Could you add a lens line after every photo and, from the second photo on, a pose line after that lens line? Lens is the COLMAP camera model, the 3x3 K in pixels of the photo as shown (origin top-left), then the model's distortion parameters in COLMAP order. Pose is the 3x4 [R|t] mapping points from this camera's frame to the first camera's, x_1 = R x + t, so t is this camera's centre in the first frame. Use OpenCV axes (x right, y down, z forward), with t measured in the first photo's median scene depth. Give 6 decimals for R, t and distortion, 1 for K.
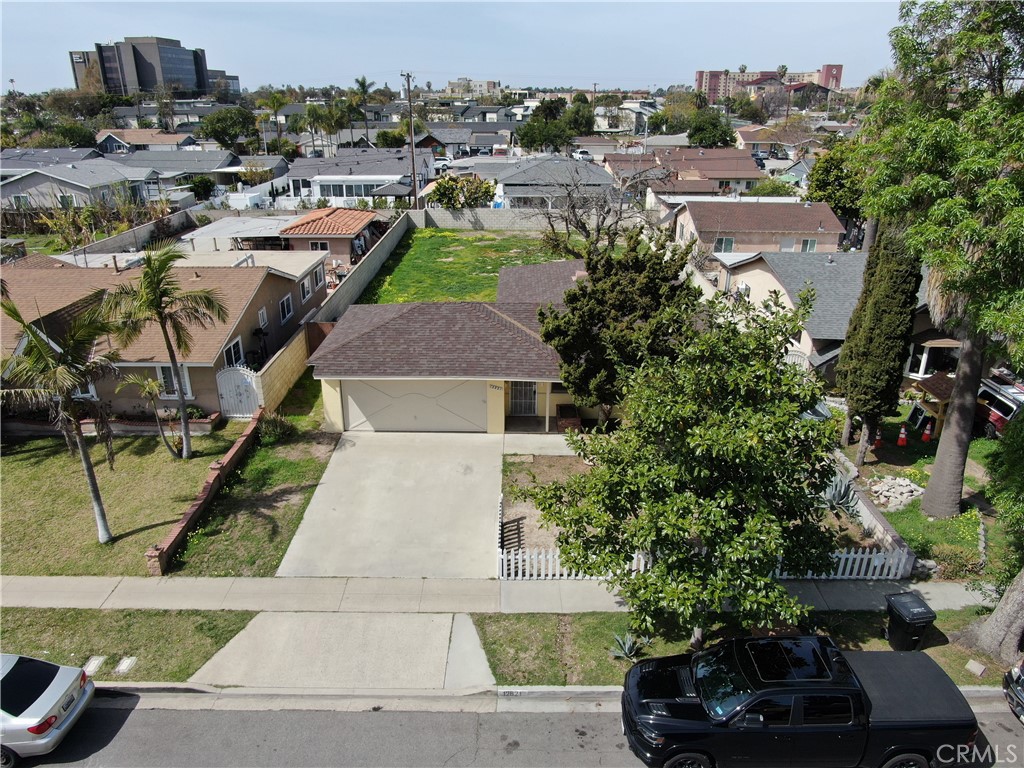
lens RADIAL K [[732.5, 0, 515.2], [0, 732.5, 385.8], [0, 0, 1]] dist [-0.024387, 0.007957]
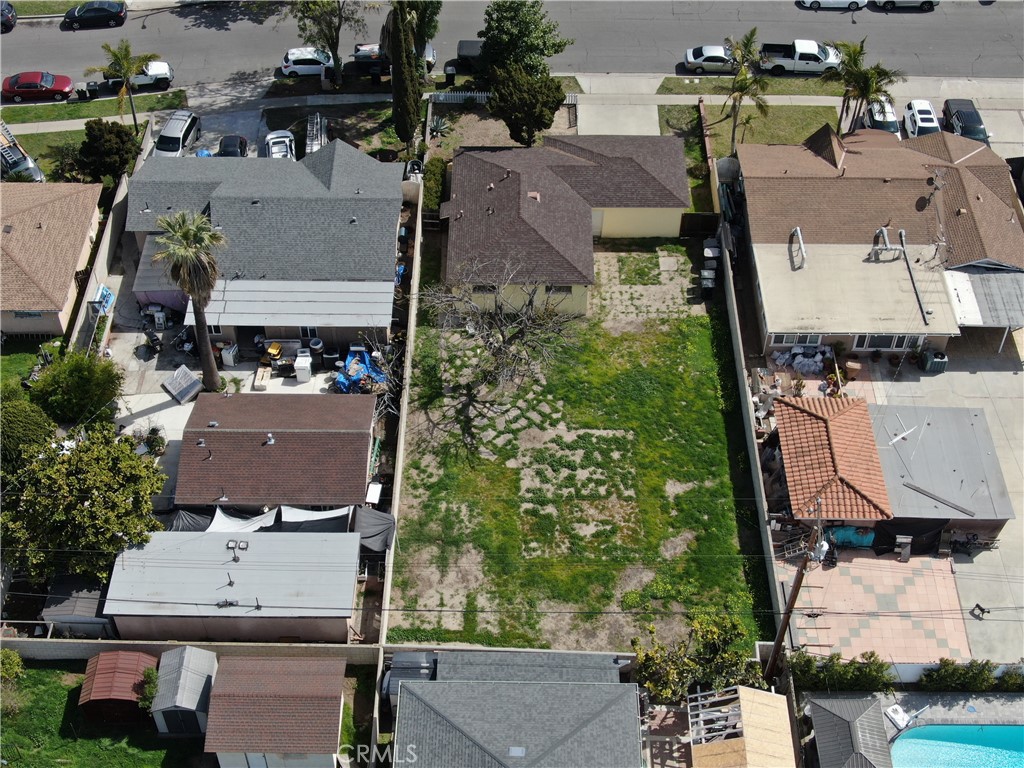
lens RADIAL K [[1398.9, 0, 505.7], [0, 1398.9, 388.8], [0, 0, 1]] dist [0.099749, 0.000000]
pose [[-0.999898, -0.013238, 0.005441, 0.157677], [0.000332, 0.358596, 0.933493, -3.335289], [-0.014309, 0.933399, -0.358555, 3.008938]]
